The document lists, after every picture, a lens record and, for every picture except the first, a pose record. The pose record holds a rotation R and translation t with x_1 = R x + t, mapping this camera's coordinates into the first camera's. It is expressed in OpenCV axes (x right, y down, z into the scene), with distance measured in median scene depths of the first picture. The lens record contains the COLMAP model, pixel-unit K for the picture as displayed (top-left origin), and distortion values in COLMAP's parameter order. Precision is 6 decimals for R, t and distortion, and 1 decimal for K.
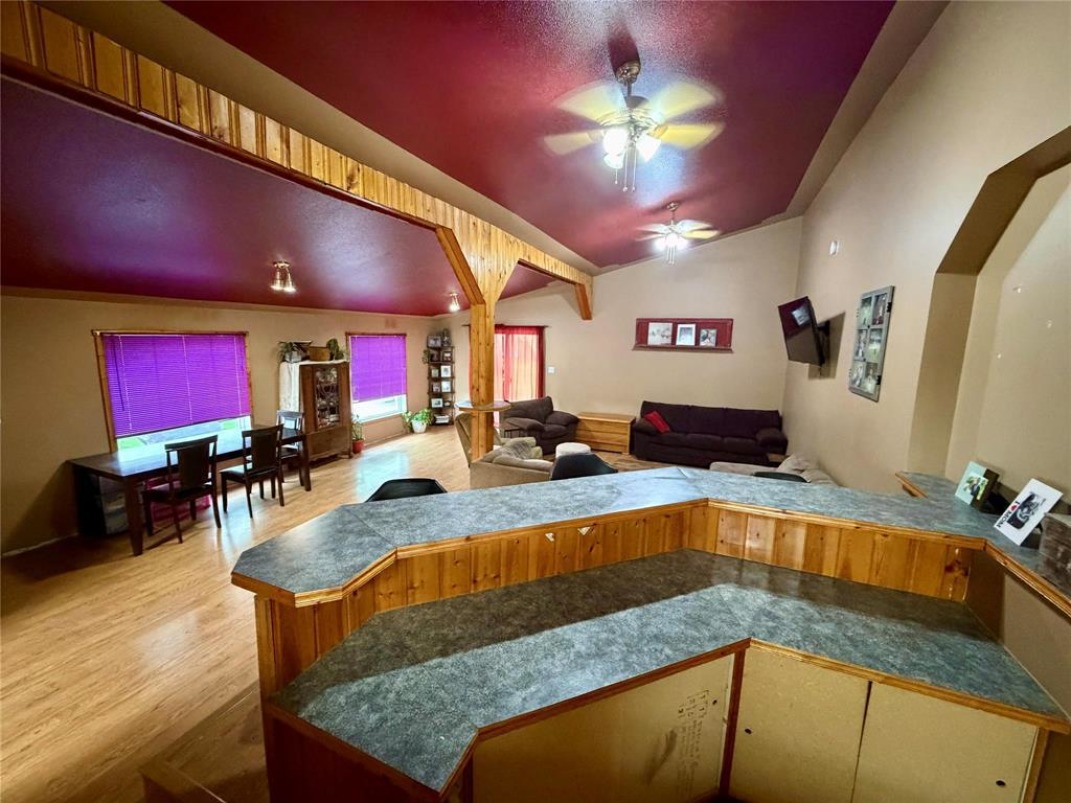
lens RADIAL K [[431.5, 0, 531.5], [0, 431.5, 387.9], [0, 0, 1]] dist [-0.000258, 0.000046]
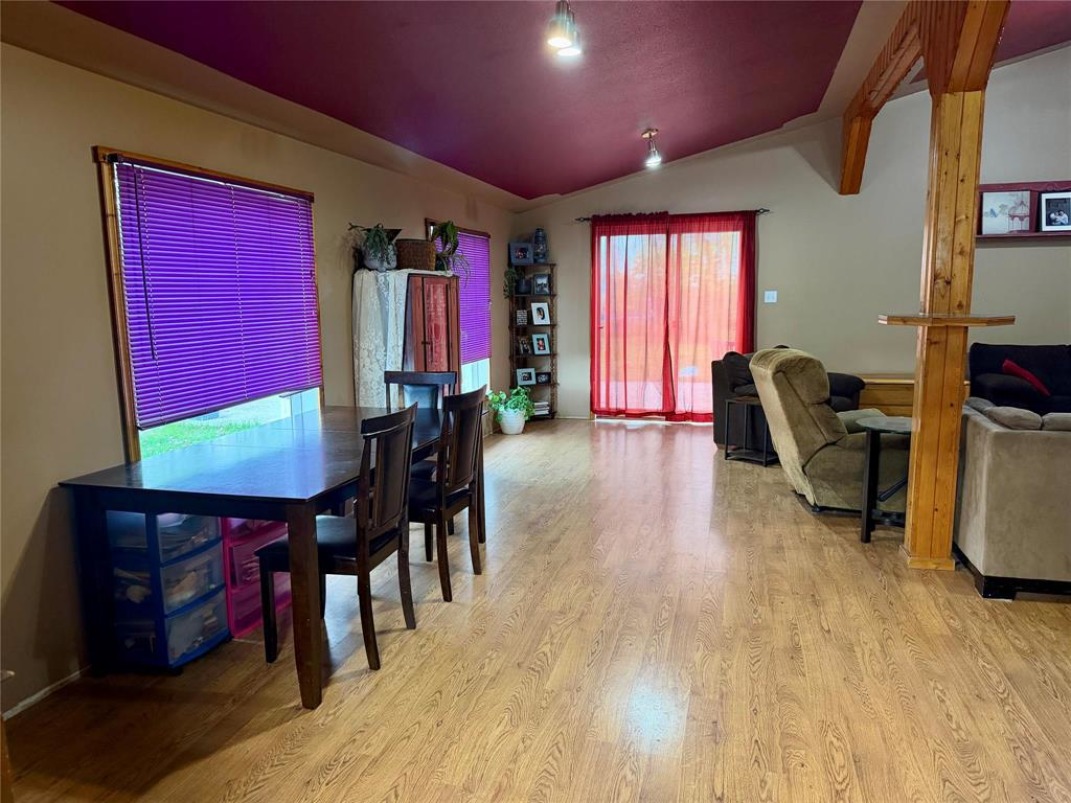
lens RADIAL K [[751.8, 0, 526.7], [0, 751.8, 401.2], [0, 0, 1]] dist [0.051709, -0.052784]
pose [[0.991153, -0.050745, 0.122639, -0.376546], [0.048479, 0.998595, 0.021388, 0.051246], [-0.123552, -0.015253, 0.992221, 0.142730]]
